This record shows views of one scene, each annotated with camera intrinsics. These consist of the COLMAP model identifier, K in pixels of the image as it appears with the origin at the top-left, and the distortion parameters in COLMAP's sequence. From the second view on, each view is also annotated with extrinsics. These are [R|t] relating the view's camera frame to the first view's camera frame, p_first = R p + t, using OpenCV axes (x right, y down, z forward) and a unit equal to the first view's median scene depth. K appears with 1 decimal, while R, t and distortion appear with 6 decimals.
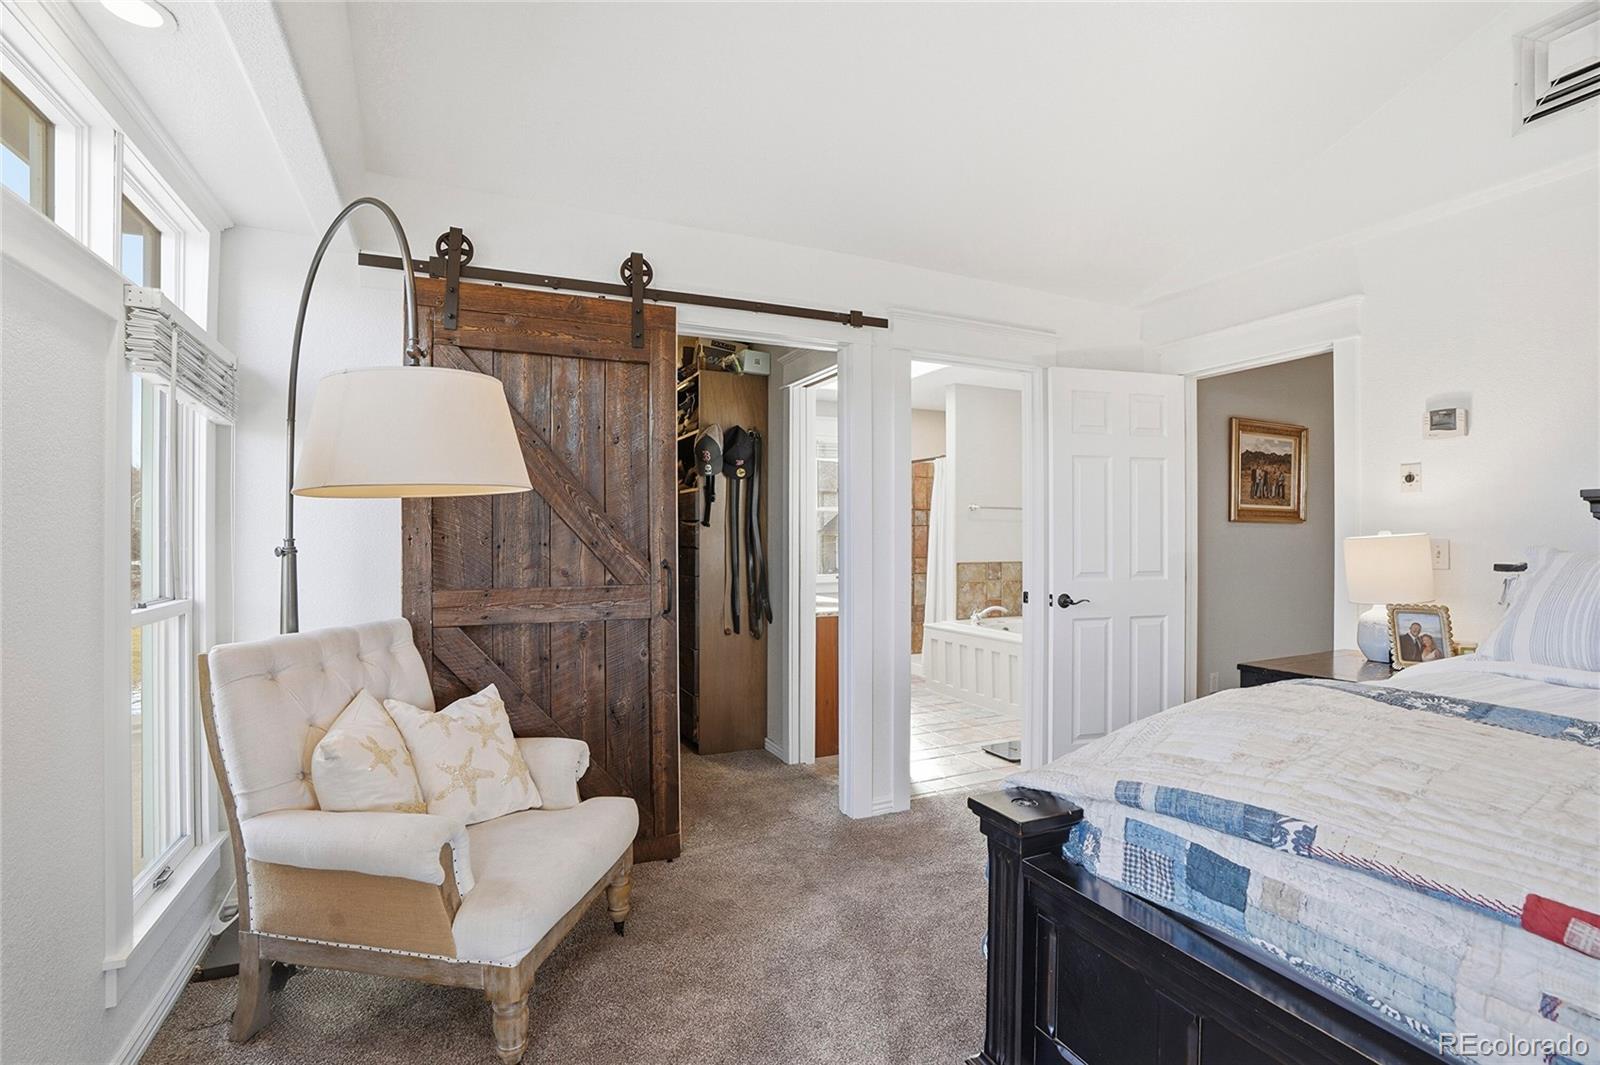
lens RADIAL K [[739.6, 0, 804.5], [0, 739.6, 532.4], [0, 0, 1]] dist [-0.015090, 0.002323]
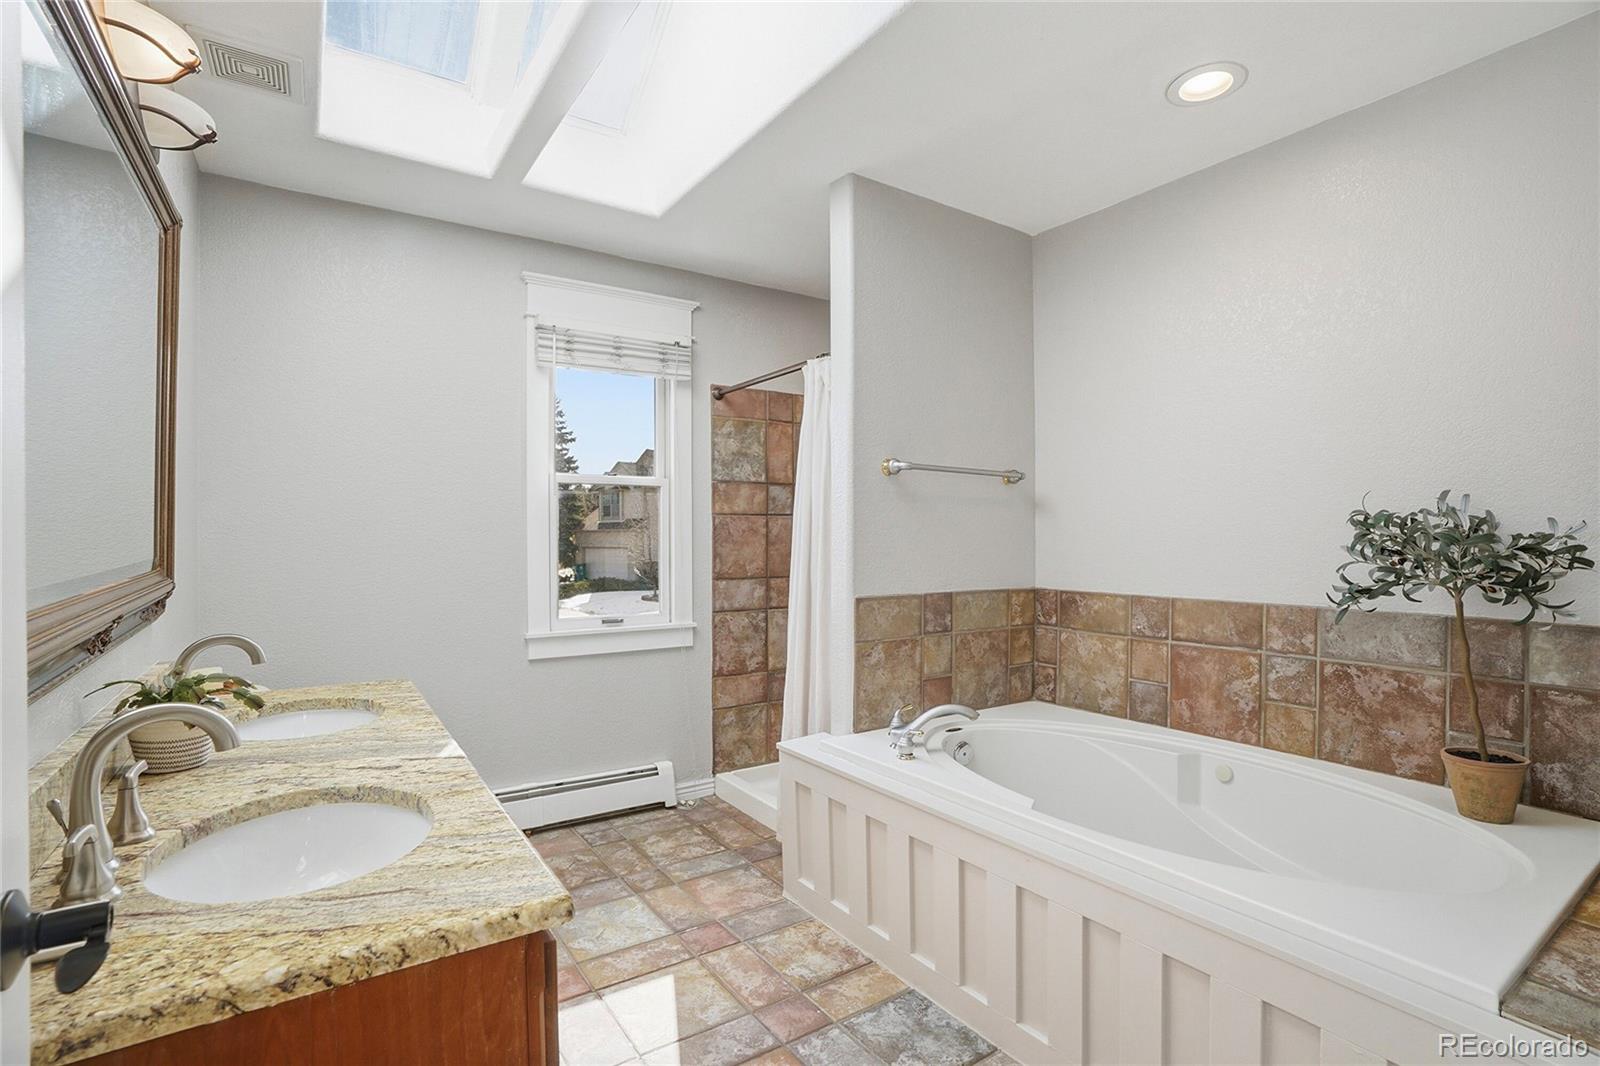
lens RADIAL K [[739.6, 0, 798.0], [0, 739.6, 530.6], [0, 0, 1]] dist [-0.015090, 0.002323]
pose [[0.987231, 0.003335, 0.159262, 0.103850], [-0.003071, 0.999993, -0.001903, 0.003896], [-0.159268, 0.001390, 0.987234, 0.577171]]
